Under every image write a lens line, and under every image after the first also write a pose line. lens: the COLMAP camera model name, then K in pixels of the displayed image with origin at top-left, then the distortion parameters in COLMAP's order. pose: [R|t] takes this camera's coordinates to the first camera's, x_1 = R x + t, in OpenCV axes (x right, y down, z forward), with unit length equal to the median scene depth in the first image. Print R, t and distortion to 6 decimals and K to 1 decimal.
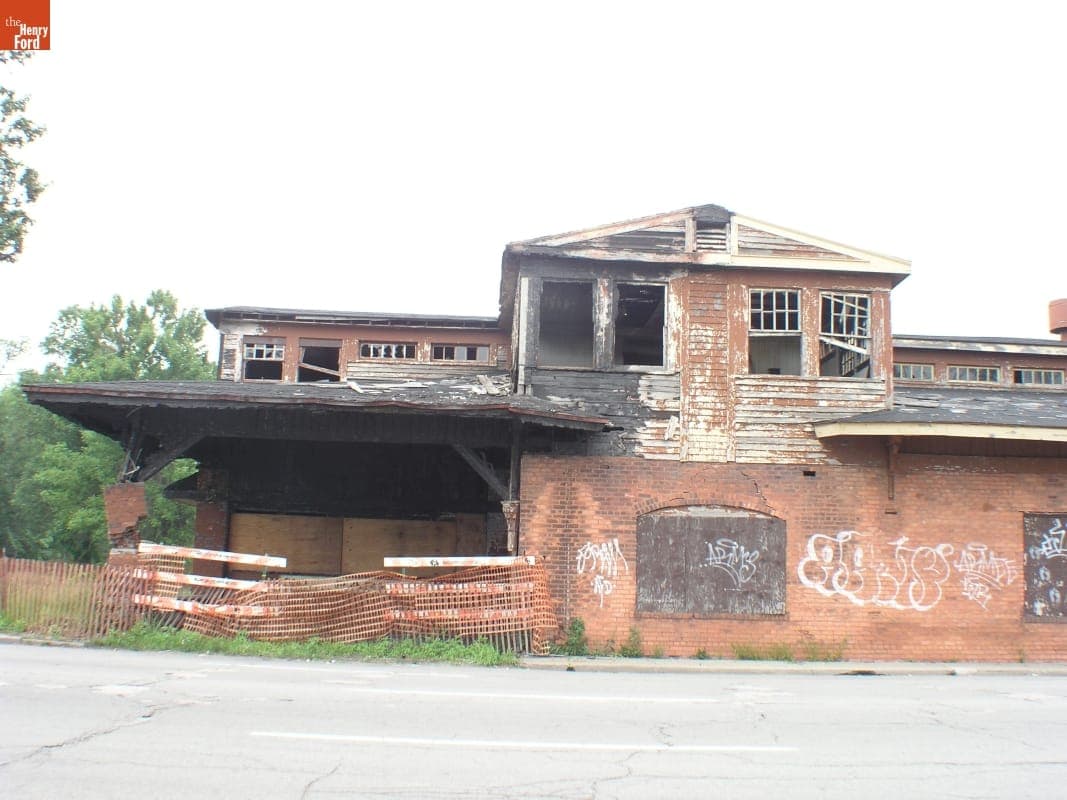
lens RADIAL K [[1195.6, 0, 492.8], [0, 1195.6, 362.1], [0, 0, 1]] dist [-0.139567, 0.011554]
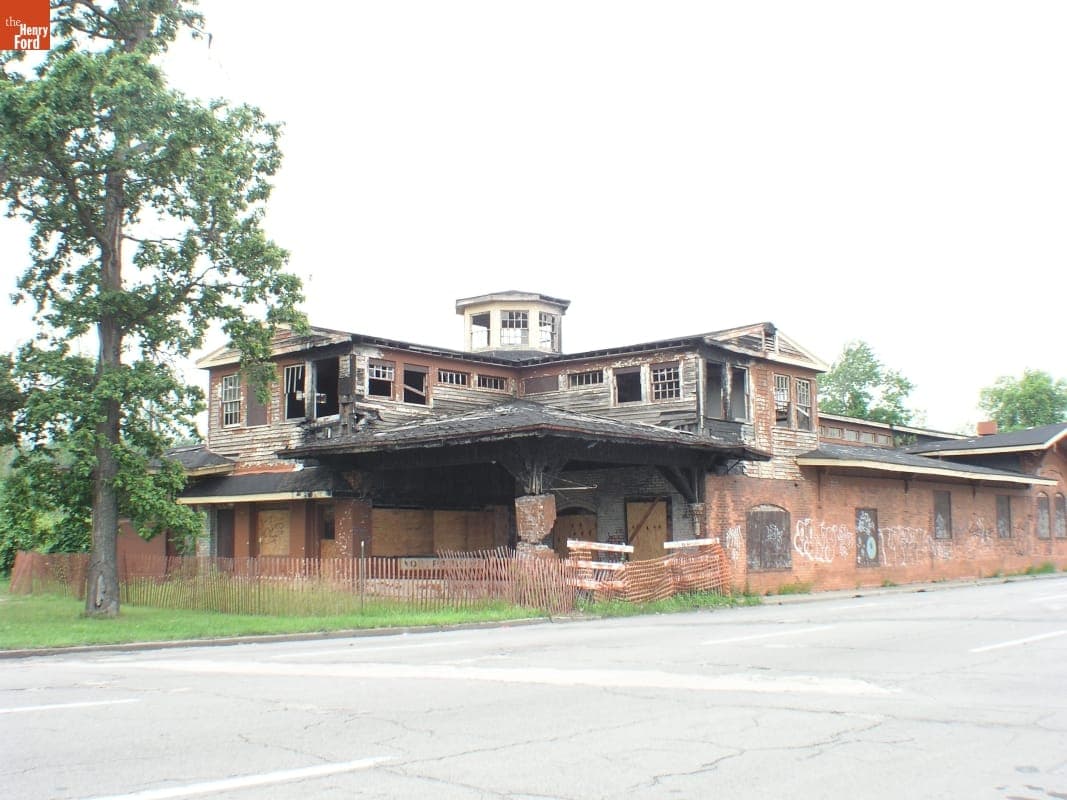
lens RADIAL K [[1195.6, 0, 492.8], [0, 1195.6, 362.1], [0, 0, 1]] dist [-0.139567, 0.011554]
pose [[0.709011, 0.073072, 0.701402, -1.265066], [-0.099452, 0.995037, -0.003132, -0.035176], [-0.698150, -0.067535, 0.712759, 0.091048]]
